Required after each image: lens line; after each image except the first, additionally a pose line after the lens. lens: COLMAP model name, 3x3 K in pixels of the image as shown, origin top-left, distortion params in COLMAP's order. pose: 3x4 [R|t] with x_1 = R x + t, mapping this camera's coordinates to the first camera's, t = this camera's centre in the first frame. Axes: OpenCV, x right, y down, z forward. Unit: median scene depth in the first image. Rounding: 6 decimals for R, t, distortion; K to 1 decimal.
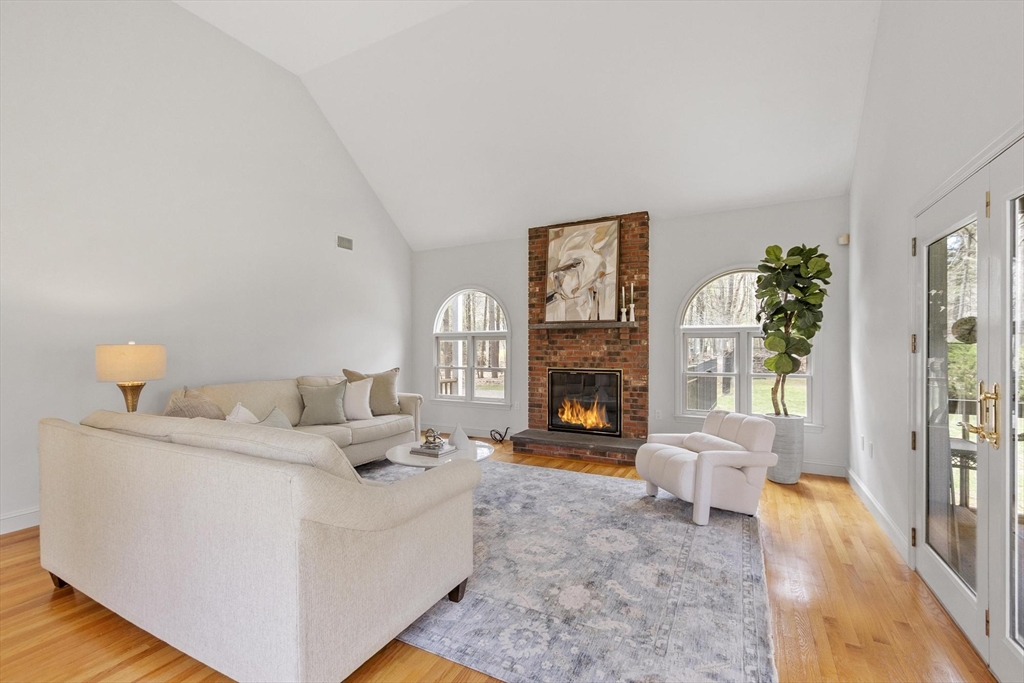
lens RADIAL K [[449.3, 0, 517.1], [0, 449.3, 348.2], [0, 0, 1]] dist [0.002351, 0.000821]
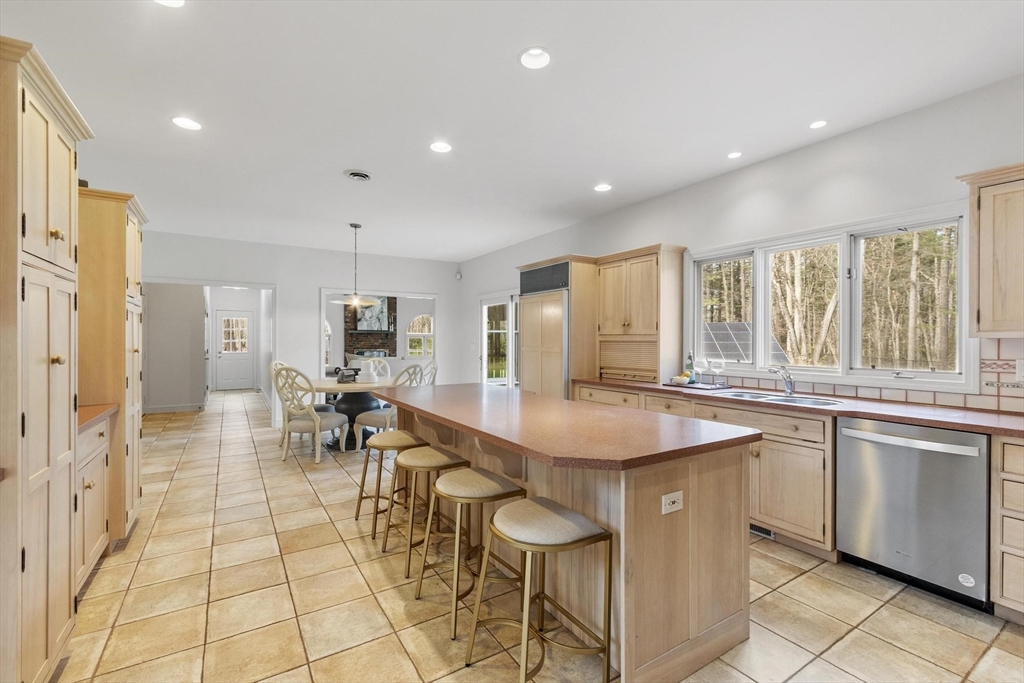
lens RADIAL K [[449.3, 0, 506.9], [0, 449.3, 338.9], [0, 0, 1]] dist [0.002351, 0.000821]
pose [[0.513543, 0.003868, 0.858055, -1.621620], [0.004180, 0.999967, -0.007009, 0.007069], [-0.858054, 0.007186, 0.513510, -0.899974]]
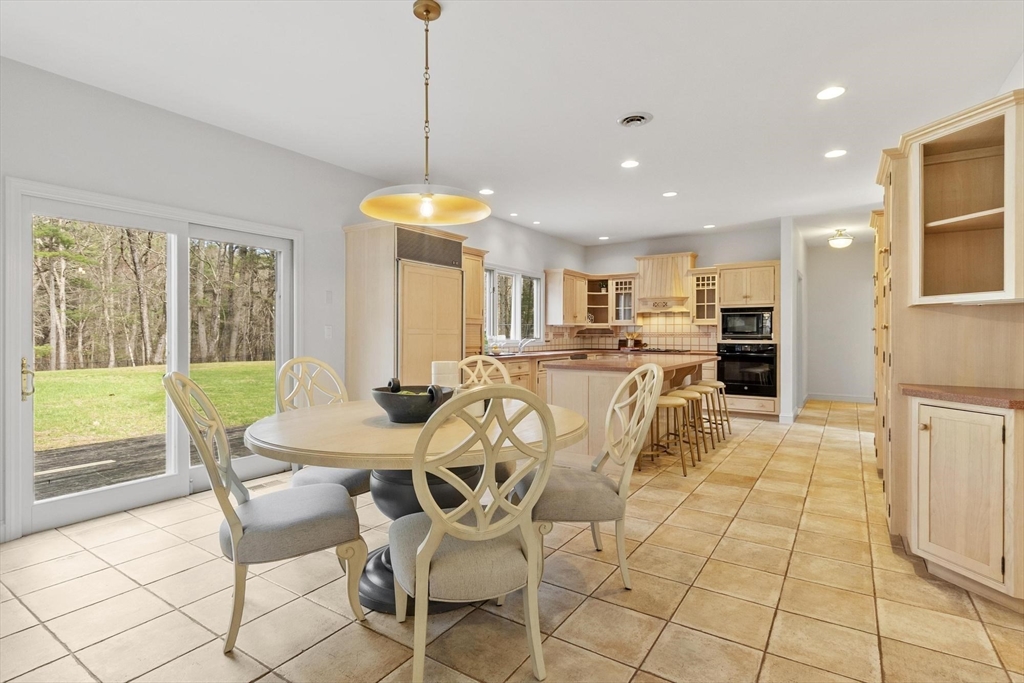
lens RADIAL K [[512.9, 0, 512.4], [0, 512.9, 336.0], [0, 0, 1]] dist [0.007411, 0.000223]
pose [[-0.994571, -0.001858, 0.104040, -1.011502], [-0.000528, 0.999918, 0.012807, 0.018906], [-0.104056, 0.012683, -0.994491, 0.423725]]
